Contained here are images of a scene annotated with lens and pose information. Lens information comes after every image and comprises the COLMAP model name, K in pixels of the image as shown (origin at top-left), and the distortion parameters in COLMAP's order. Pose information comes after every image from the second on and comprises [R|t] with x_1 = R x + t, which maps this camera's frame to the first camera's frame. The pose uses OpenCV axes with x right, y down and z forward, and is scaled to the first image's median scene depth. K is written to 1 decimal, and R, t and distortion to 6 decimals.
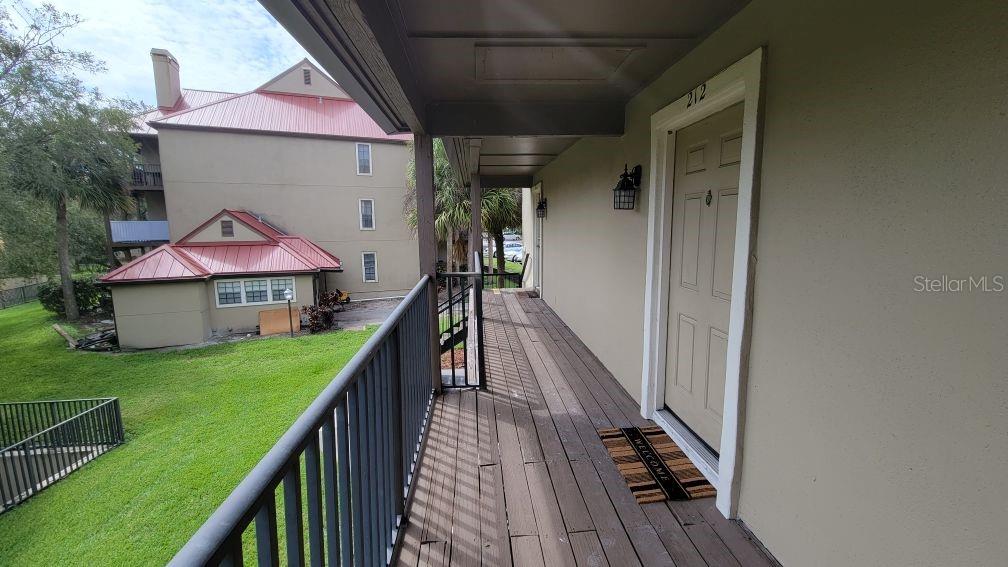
lens RADIAL K [[416.3, 0, 500.9], [0, 416.3, 276.2], [0, 0, 1]] dist [0.001134, -0.002072]
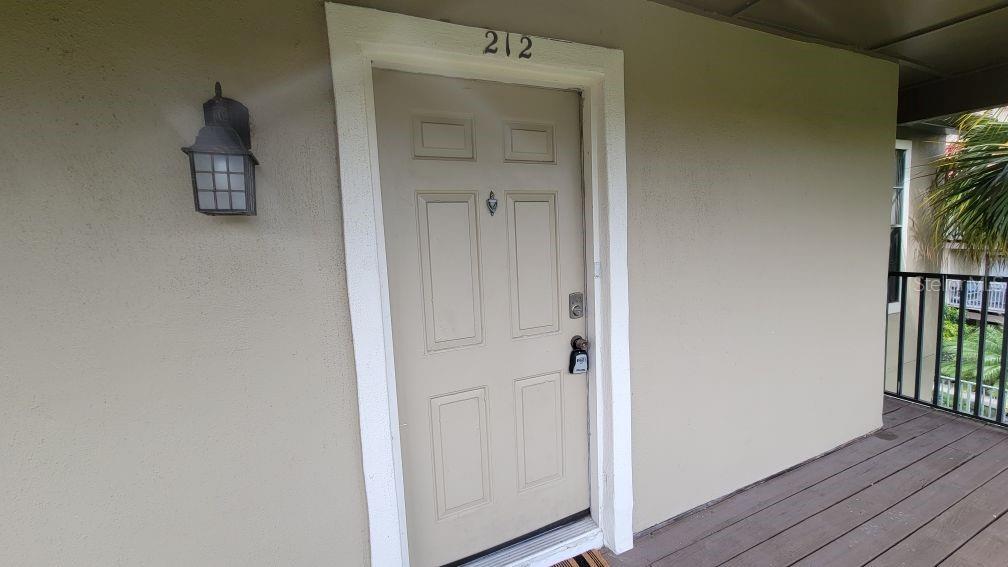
lens RADIAL K [[416.3, 0, 503.1], [0, 416.3, 281.7], [0, 0, 1]] dist [0.001134, -0.002072]
pose [[-0.347038, -0.061314, 0.935845, -0.176056], [0.185635, 0.973627, 0.132628, -0.162685], [-0.919296, 0.219752, -0.326503, 1.352782]]
